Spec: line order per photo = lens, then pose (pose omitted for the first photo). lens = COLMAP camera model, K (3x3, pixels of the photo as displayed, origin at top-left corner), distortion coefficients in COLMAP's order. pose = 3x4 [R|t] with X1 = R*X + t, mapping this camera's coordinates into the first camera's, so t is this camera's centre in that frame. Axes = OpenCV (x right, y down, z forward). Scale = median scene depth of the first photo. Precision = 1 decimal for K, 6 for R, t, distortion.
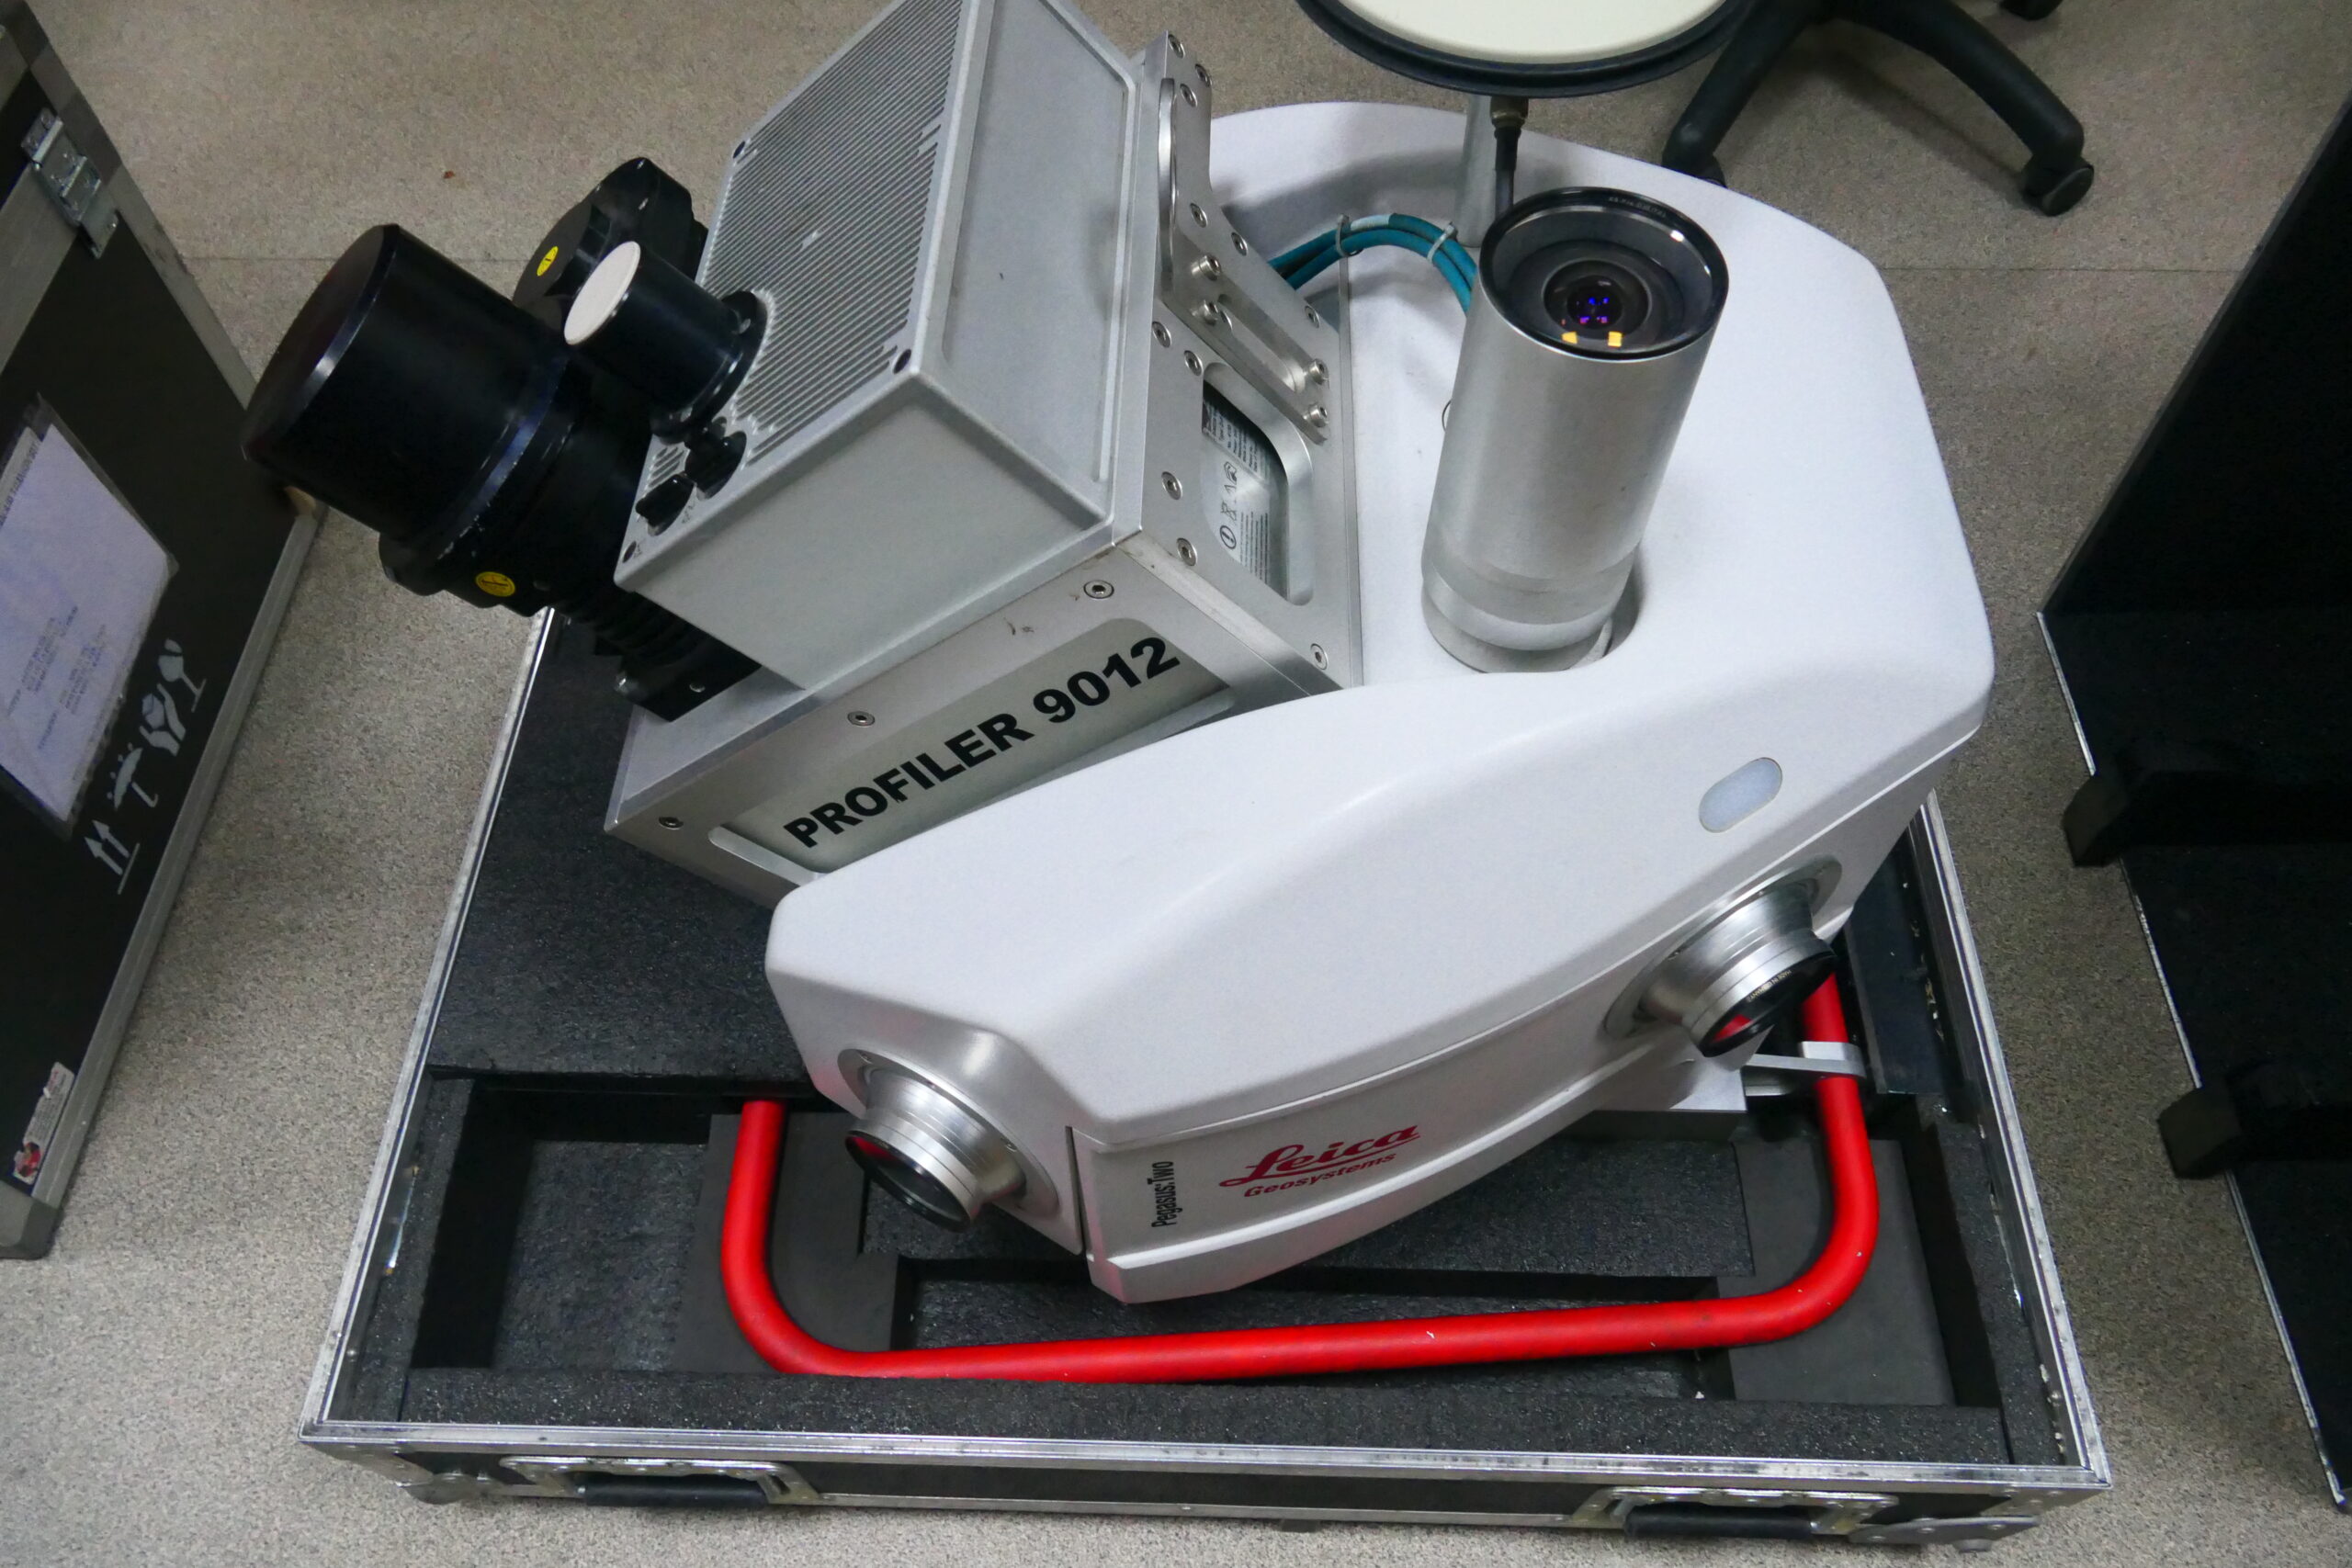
lens RADIAL K [[1652.2, 0, 1176.0], [0, 1652.2, 784.0], [0, 0, 1]] dist [-0.007133, -0.002919]
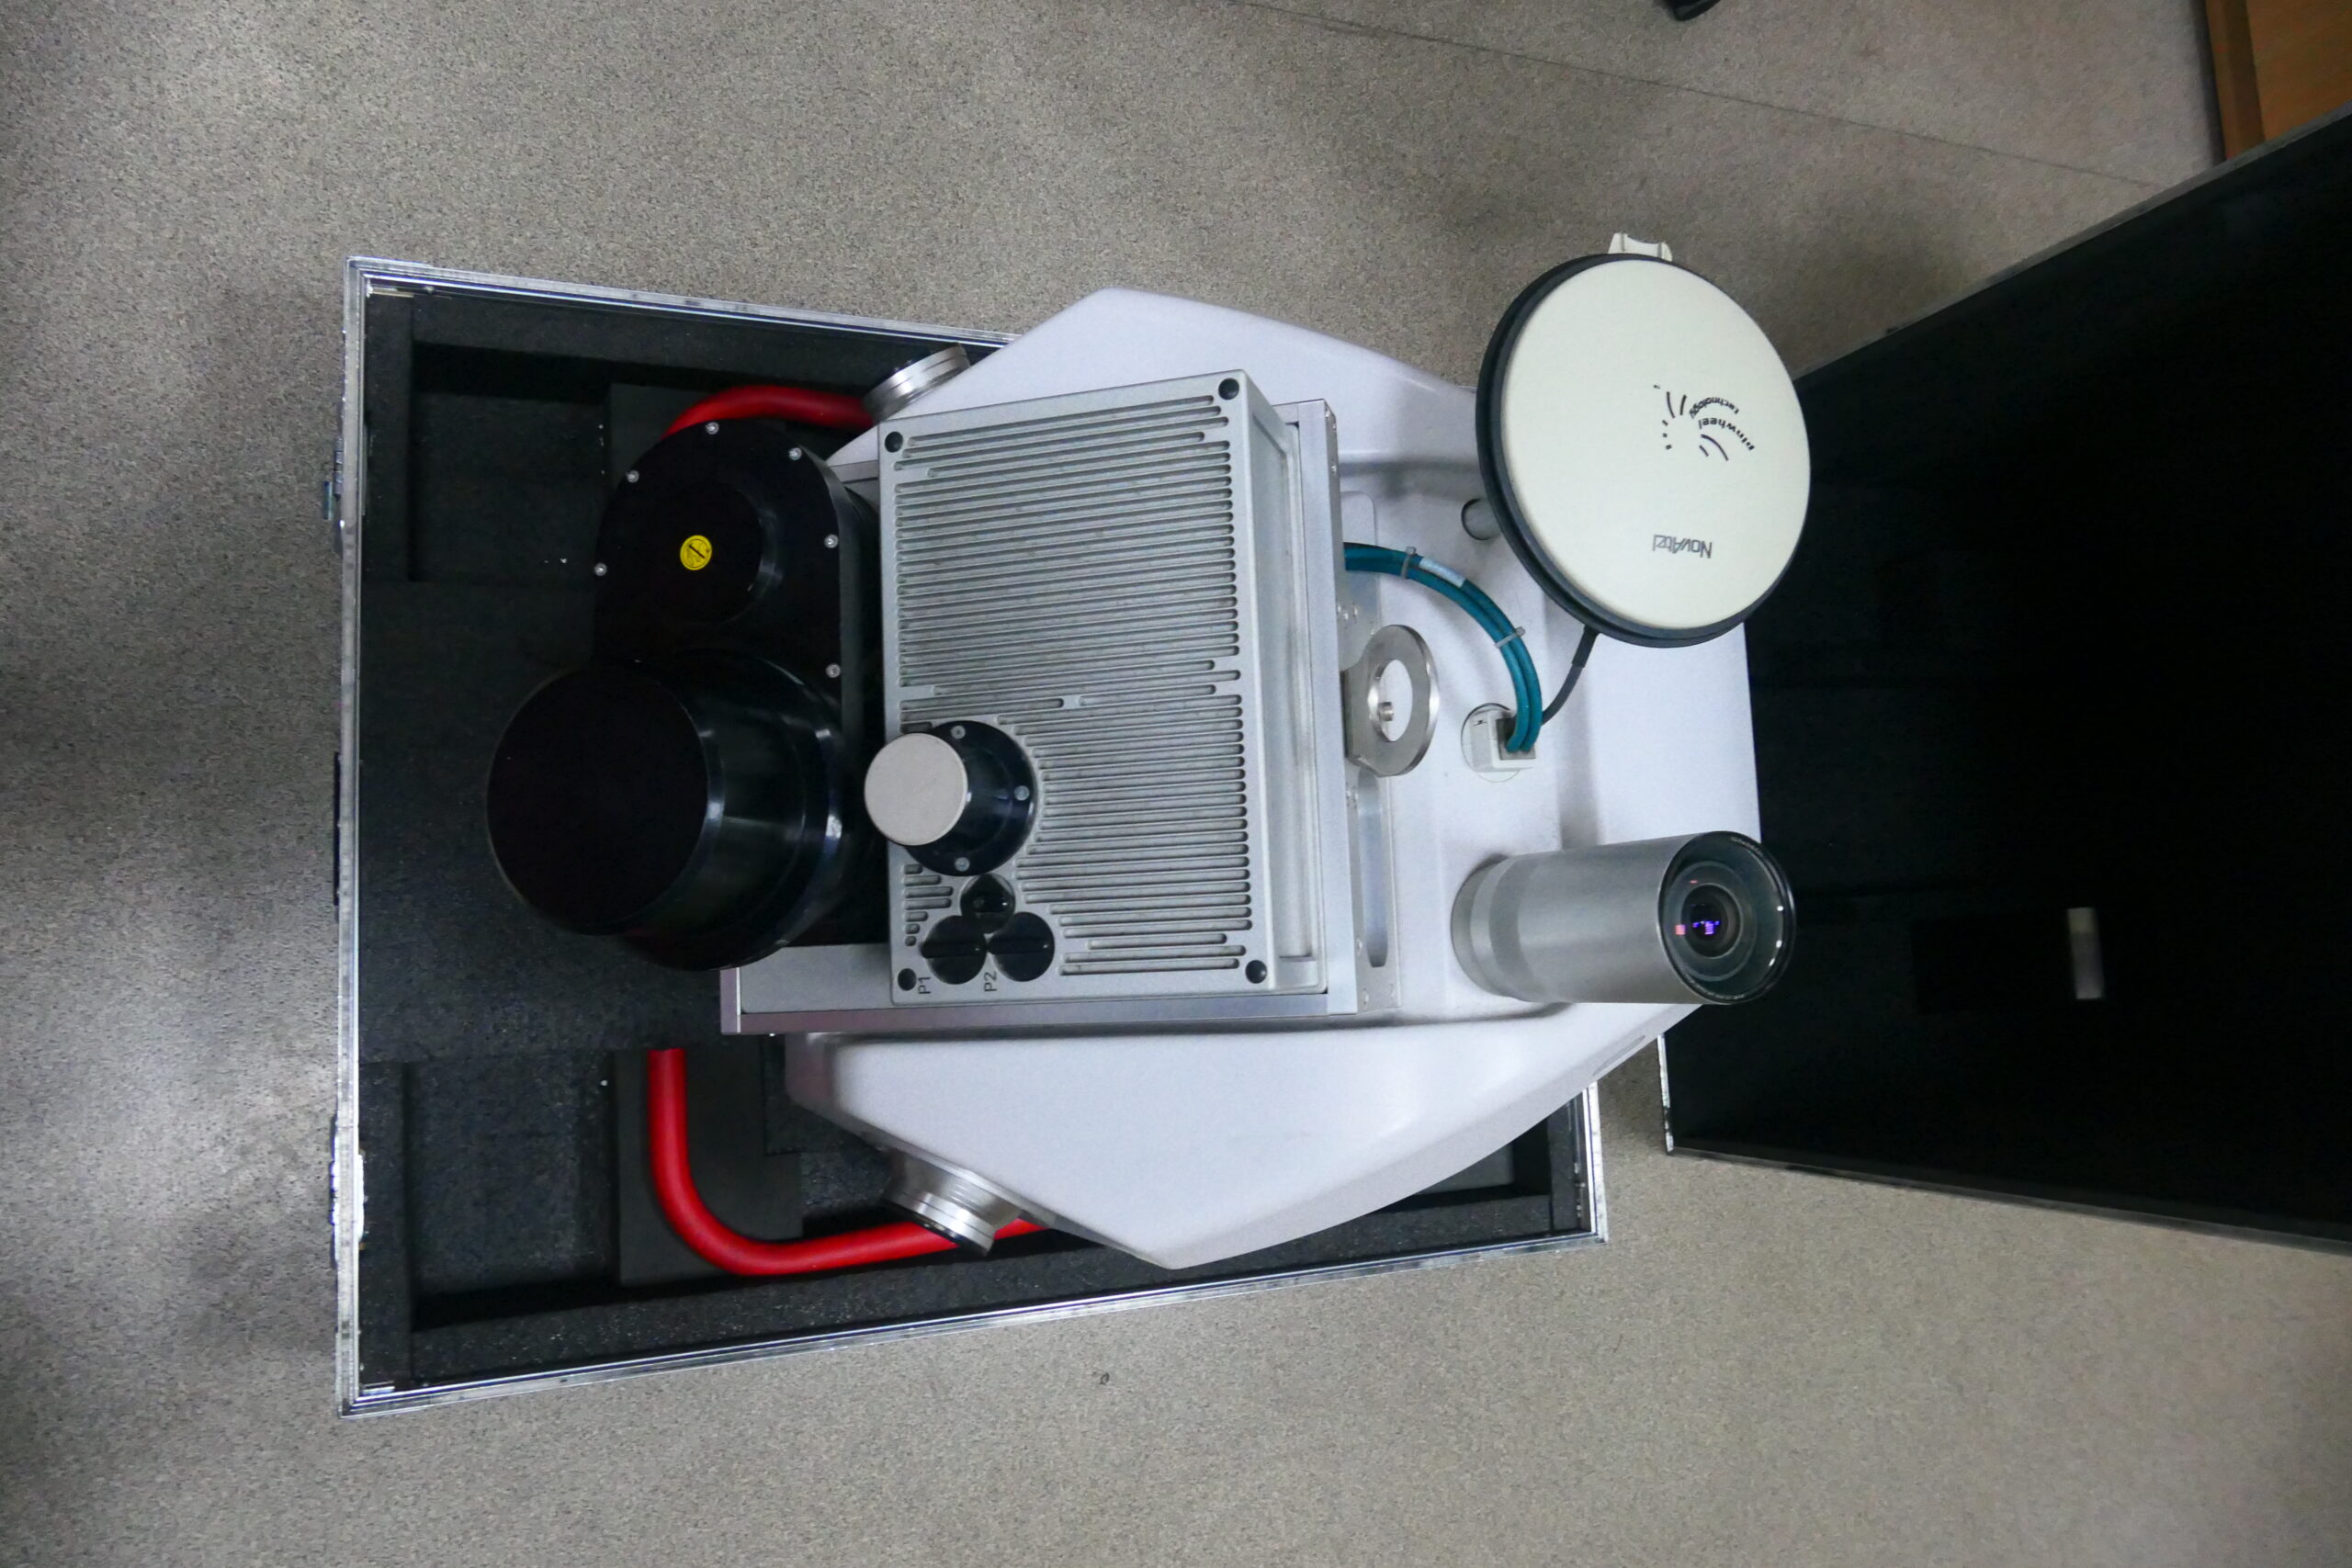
lens RADIAL K [[1652.2, 0, 1176.0], [0, 1652.2, 784.0], [0, 0, 1]] dist [-0.007133, -0.002919]
pose [[0.911038, -0.023202, 0.411668, -0.333047], [-0.160249, 0.900001, 0.405362, -0.399786], [-0.379907, -0.435270, 0.816217, 0.025116]]
